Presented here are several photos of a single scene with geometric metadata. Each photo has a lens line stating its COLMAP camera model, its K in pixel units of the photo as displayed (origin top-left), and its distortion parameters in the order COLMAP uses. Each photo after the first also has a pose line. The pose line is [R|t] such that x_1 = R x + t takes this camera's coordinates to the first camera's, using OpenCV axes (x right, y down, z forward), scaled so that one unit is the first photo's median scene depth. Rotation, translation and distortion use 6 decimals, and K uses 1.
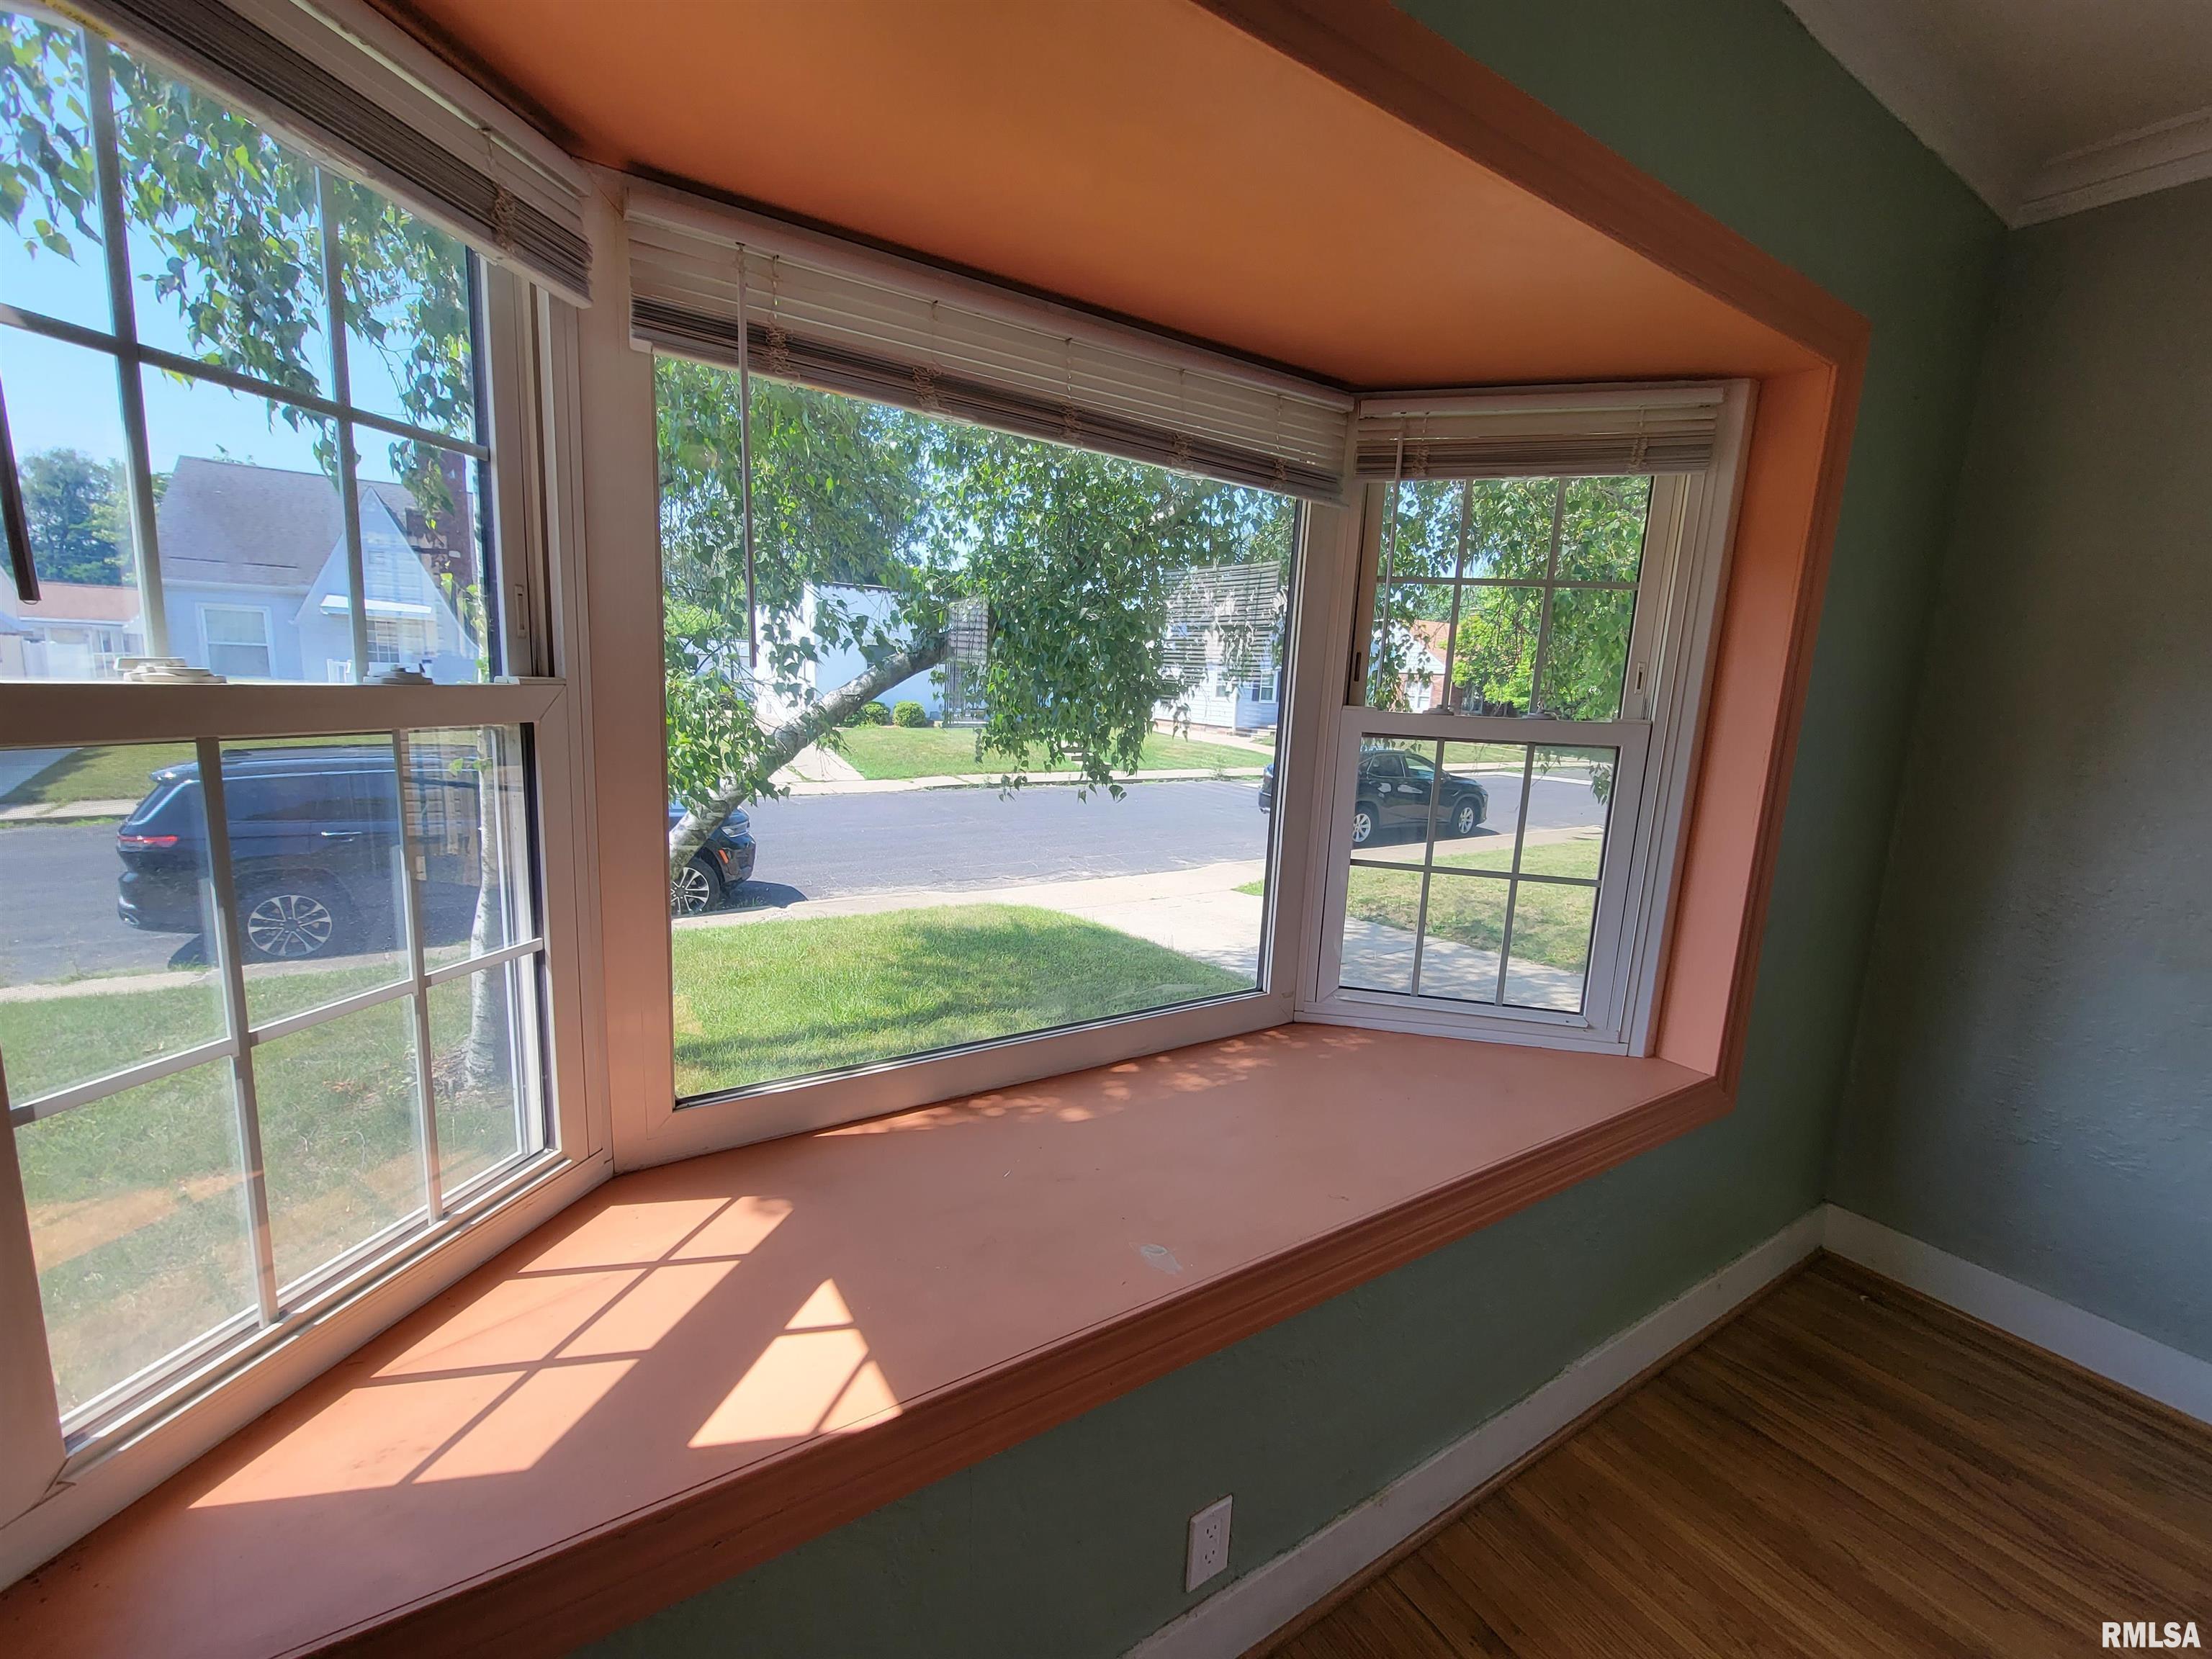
lens RADIAL K [[907.3, 0, 1106.0], [0, 907.3, 829.5], [0, 0, 1]] dist [0.001354, -0.000202]
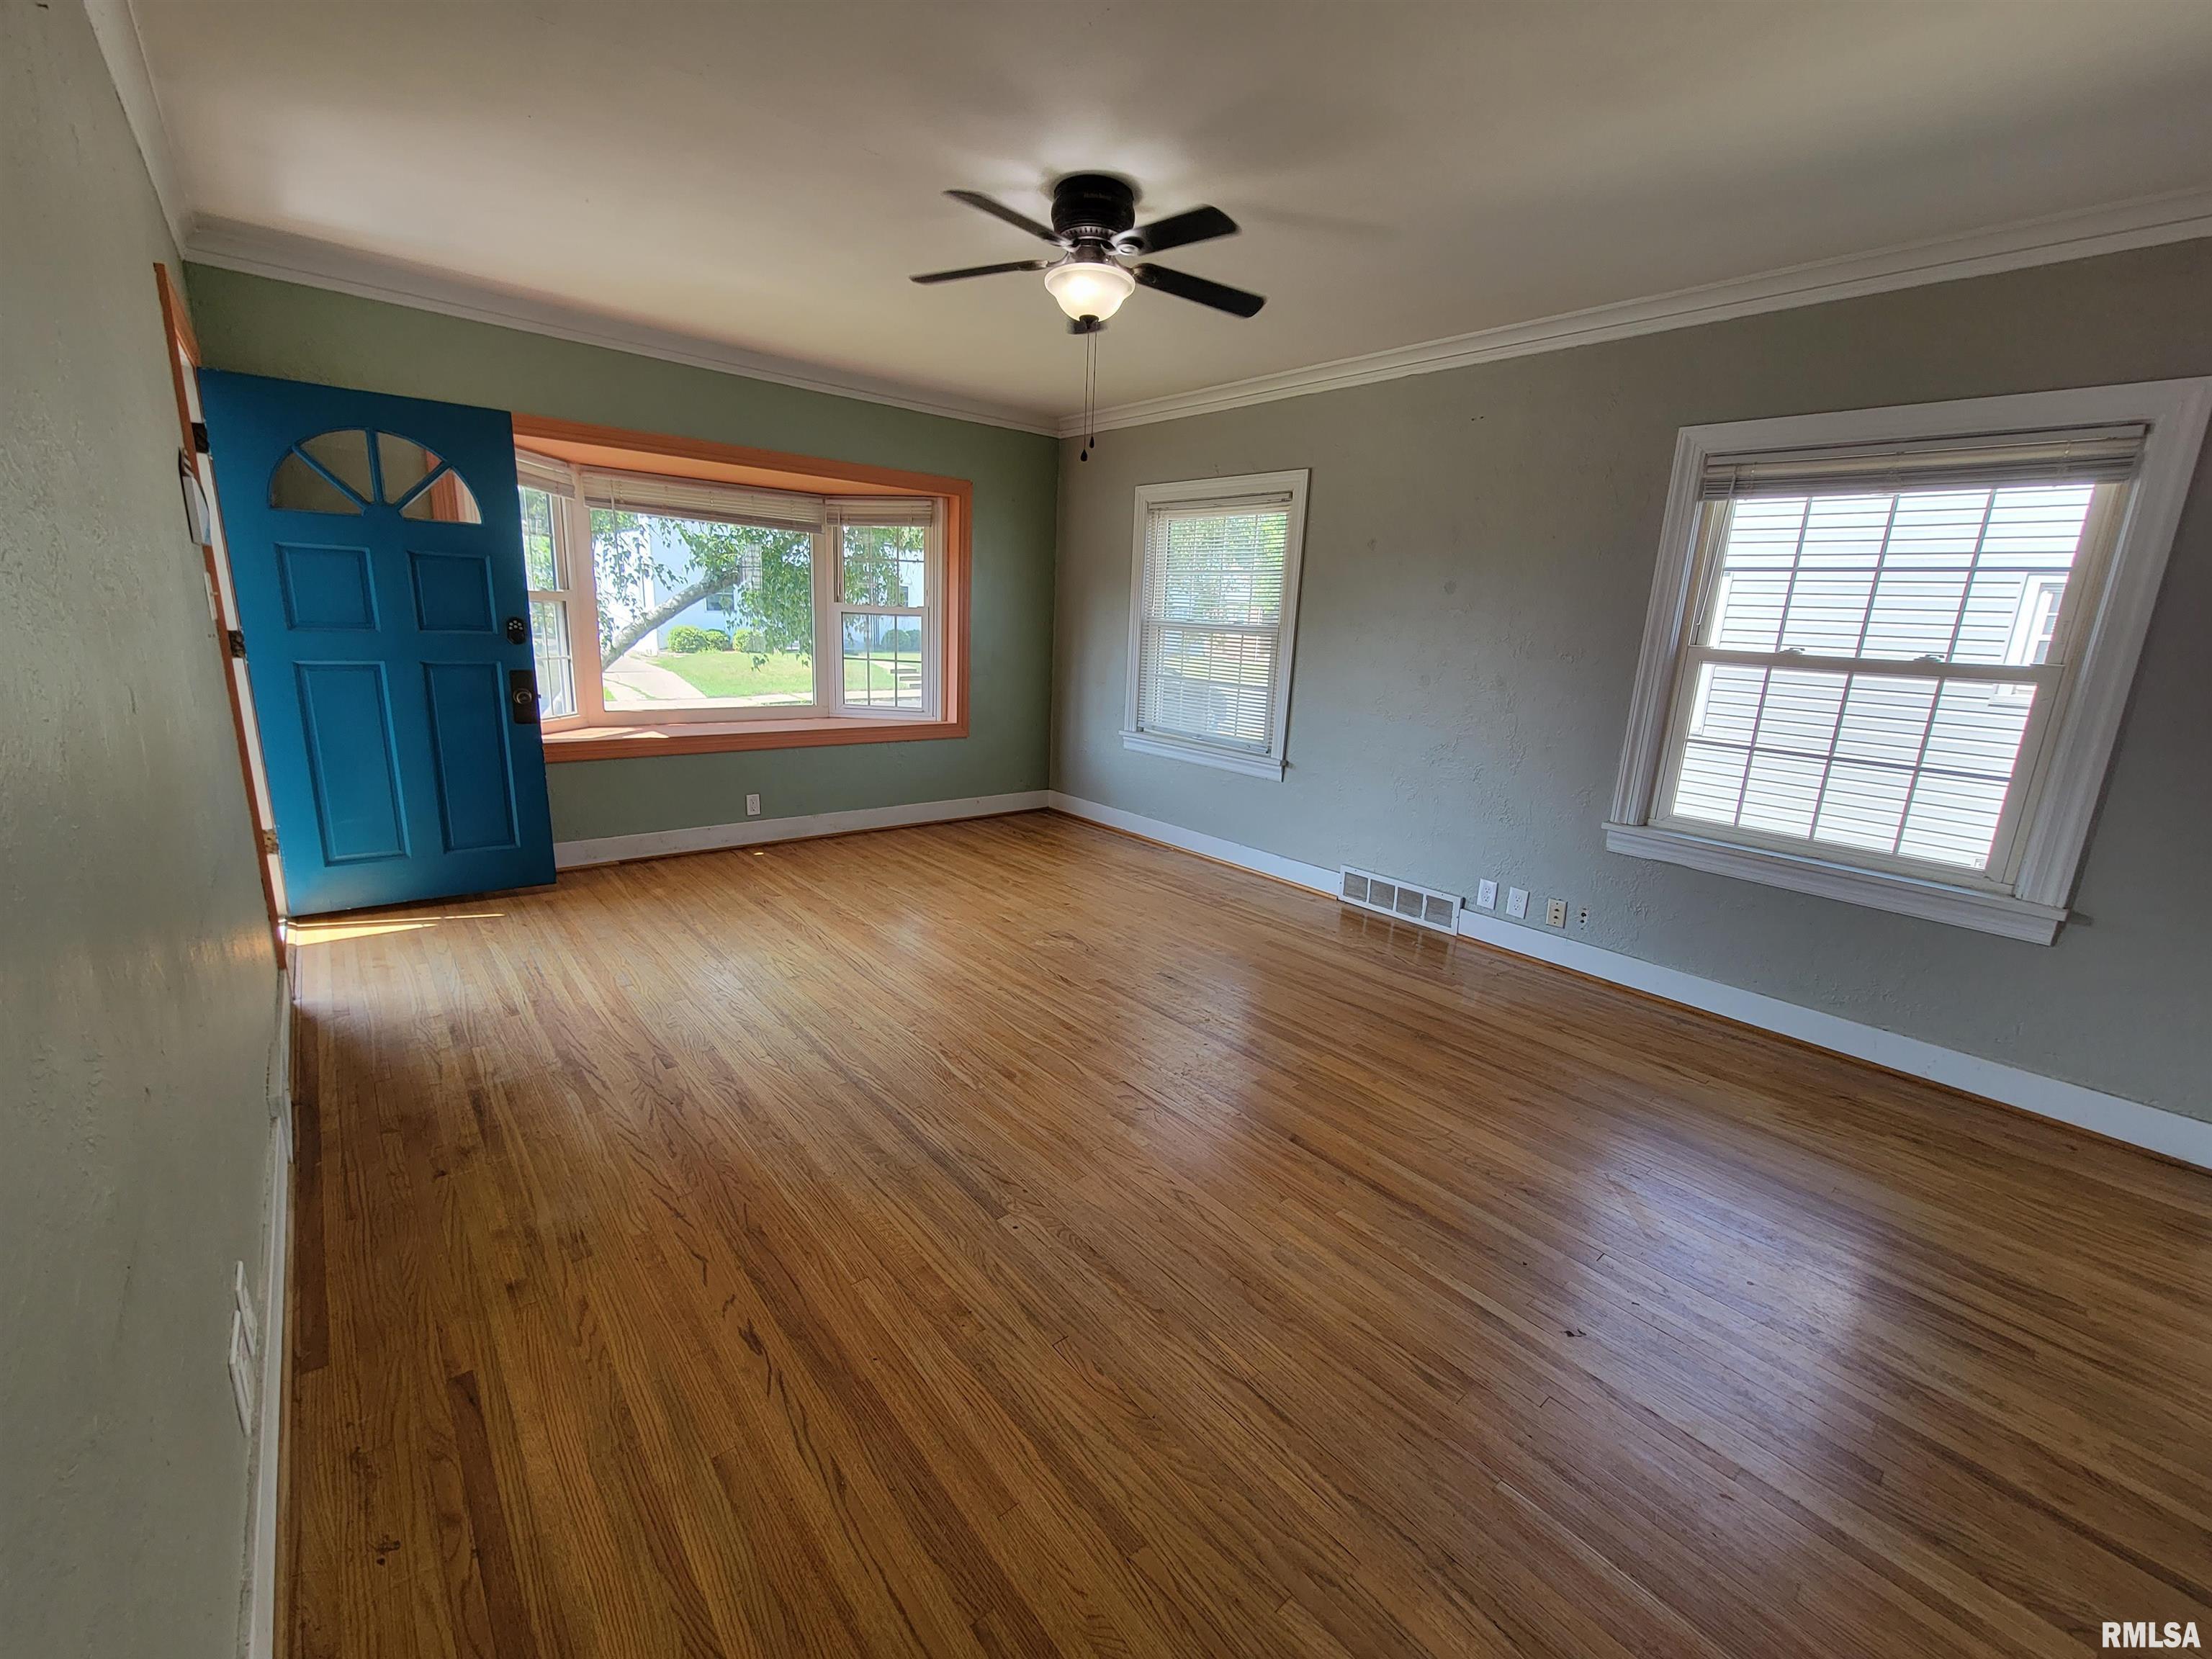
lens RADIAL K [[907.3, 0, 1106.0], [0, 907.3, 829.5], [0, 0, 1]] dist [0.001354, -0.000202]
pose [[0.987133, -0.032226, 0.156622, 0.677358], [0.019271, 0.996318, 0.083544, 0.378507], [-0.158737, -0.079451, 0.984119, -2.148463]]
